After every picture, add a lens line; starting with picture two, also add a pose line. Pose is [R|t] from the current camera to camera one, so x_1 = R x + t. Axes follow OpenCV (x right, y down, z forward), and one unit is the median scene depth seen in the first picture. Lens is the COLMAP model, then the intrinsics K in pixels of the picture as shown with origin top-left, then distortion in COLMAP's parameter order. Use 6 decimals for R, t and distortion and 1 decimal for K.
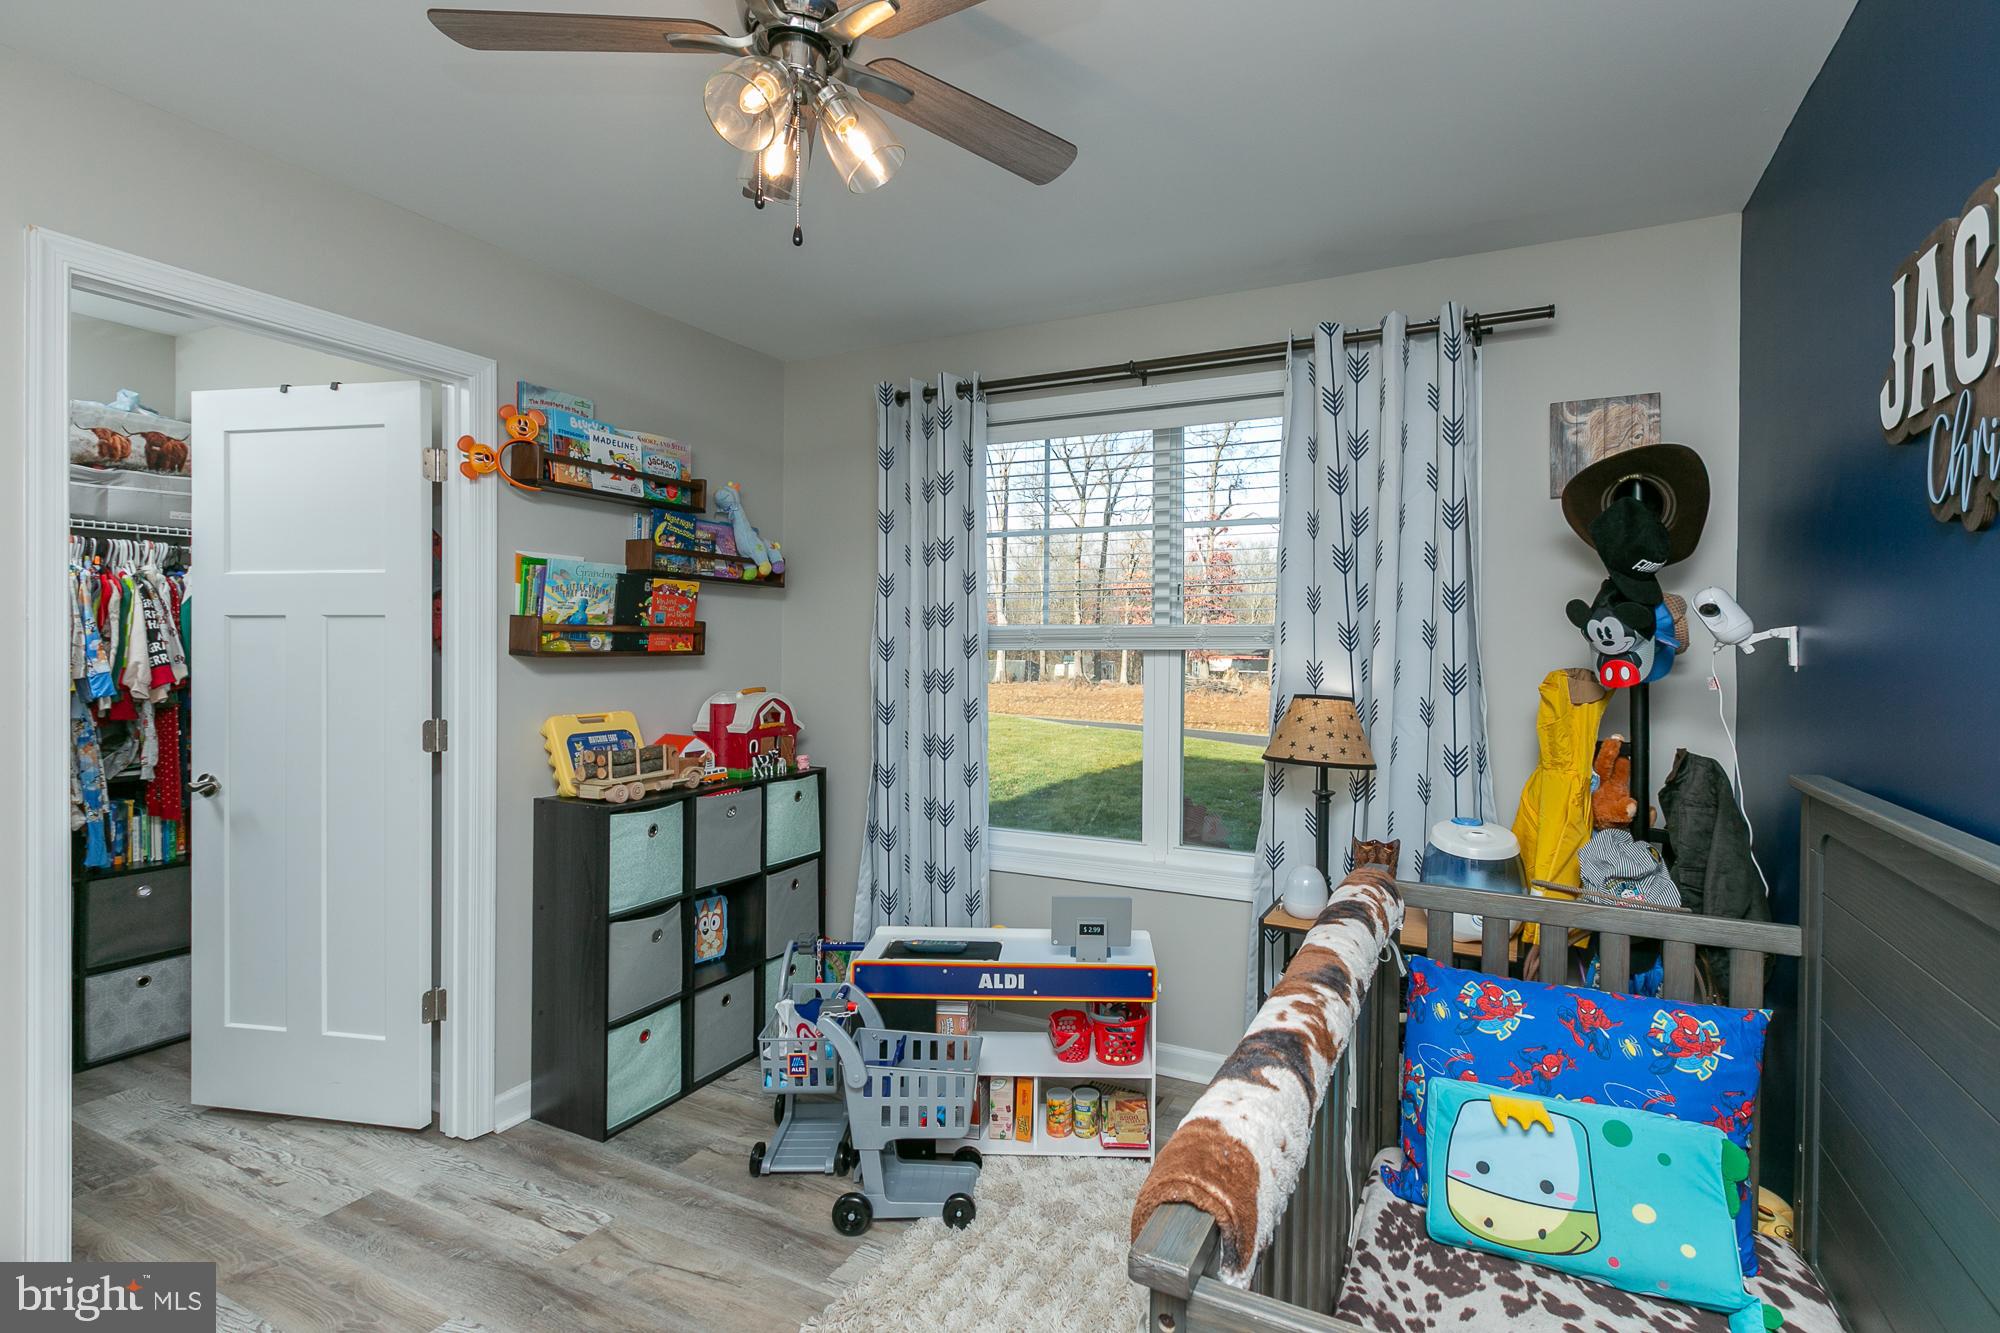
lens RADIAL K [[850.7, 0, 998.0], [0, 850.7, 653.8], [0, 0, 1]] dist [0.002499, 0.000085]
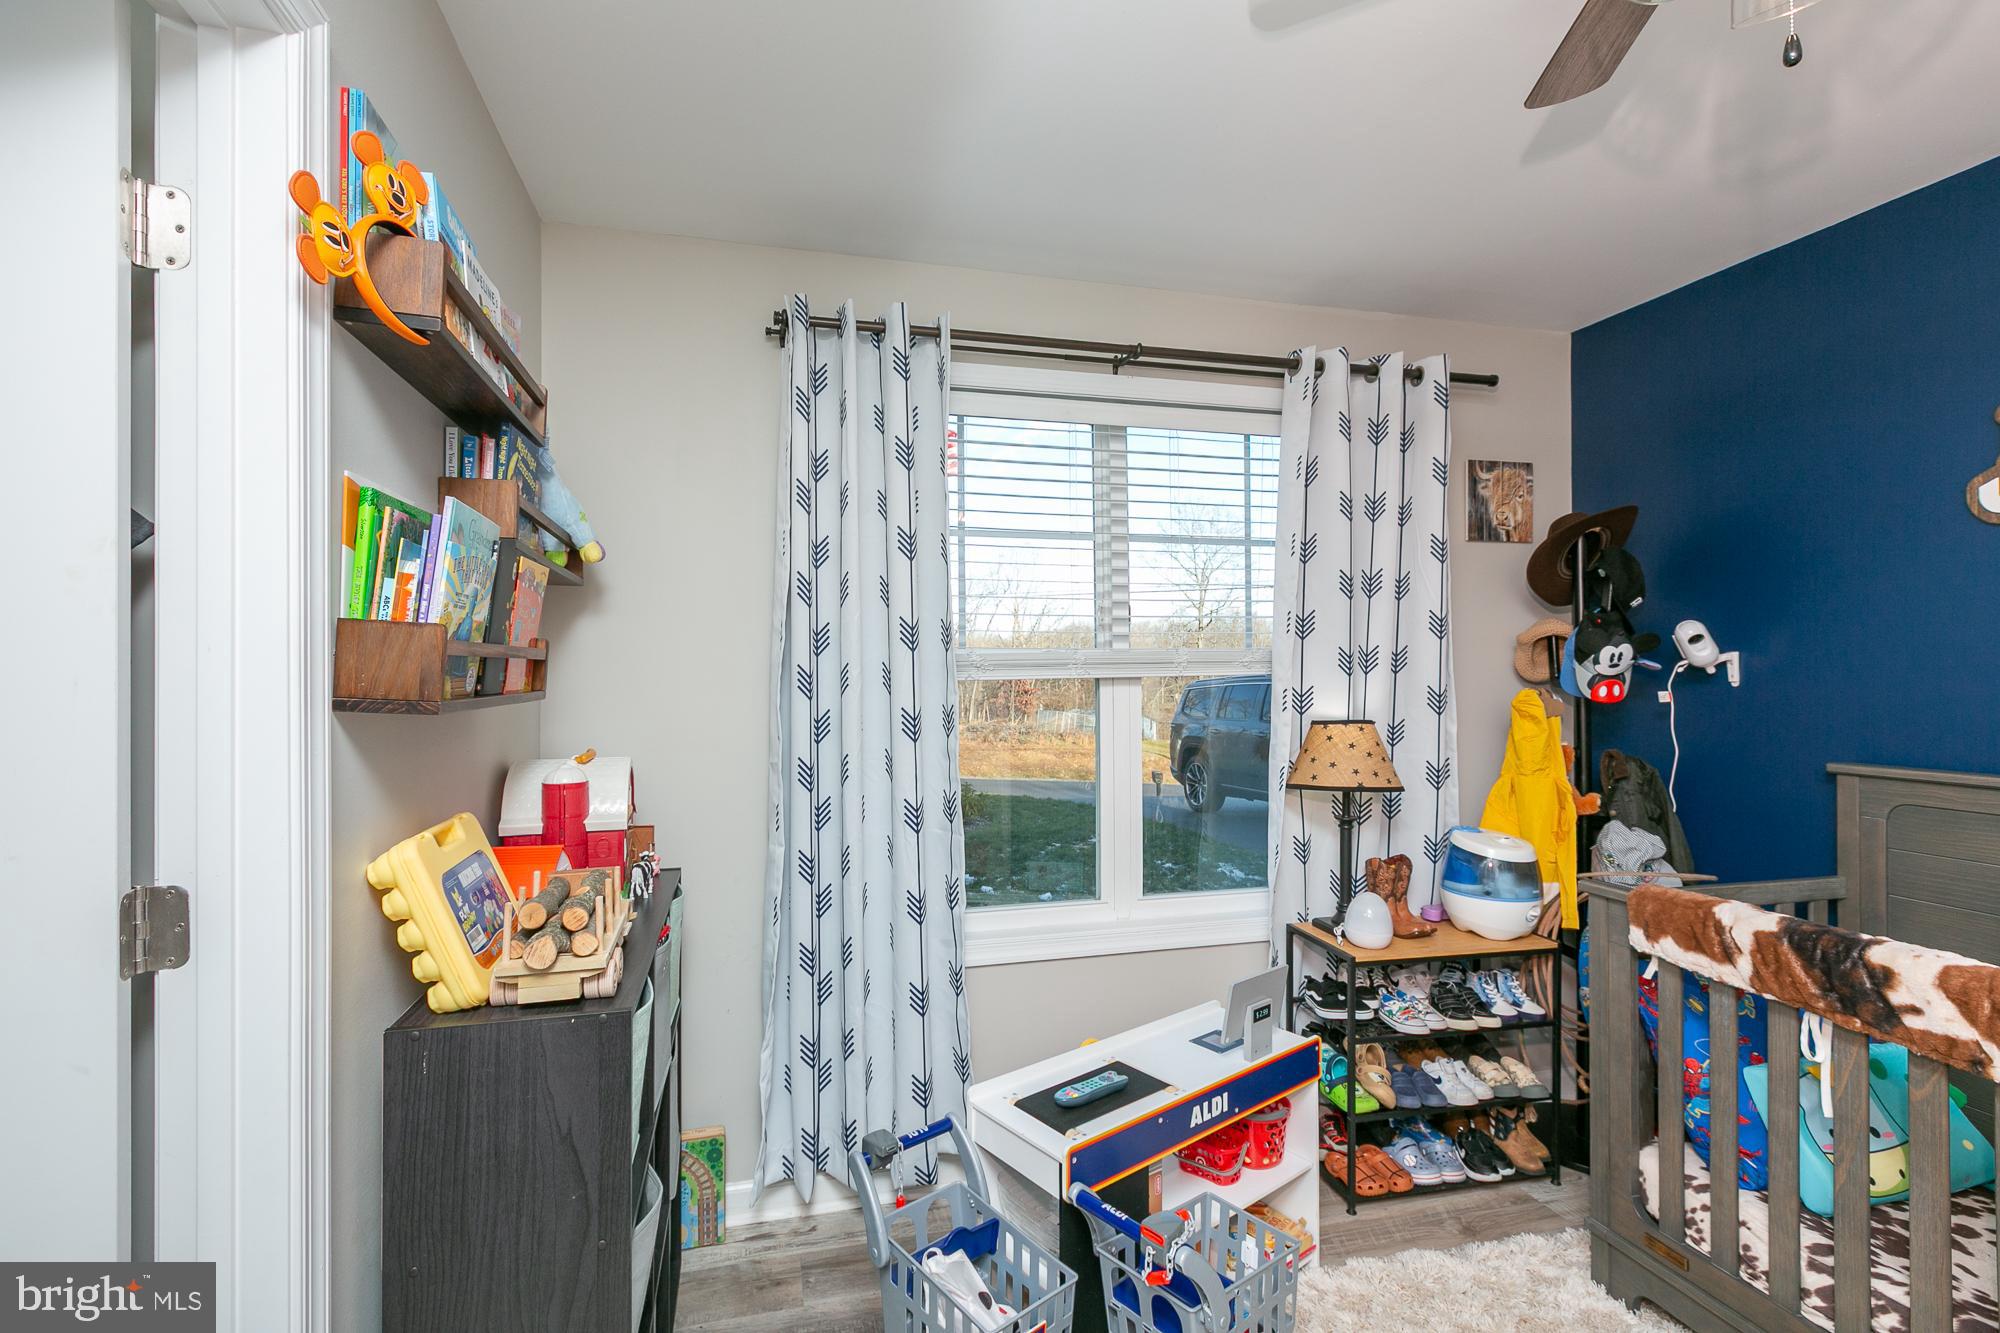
lens RADIAL K [[887.9, 0, 1005.9], [0, 887.9, 668.3], [0, 0, 1]] dist [-0.000967, -0.000337]
pose [[0.783874, -0.009335, 0.620849, -0.636761], [0.016681, 0.999843, -0.006026, -0.013742], [-0.620695, 0.015080, 0.783907, 0.477370]]
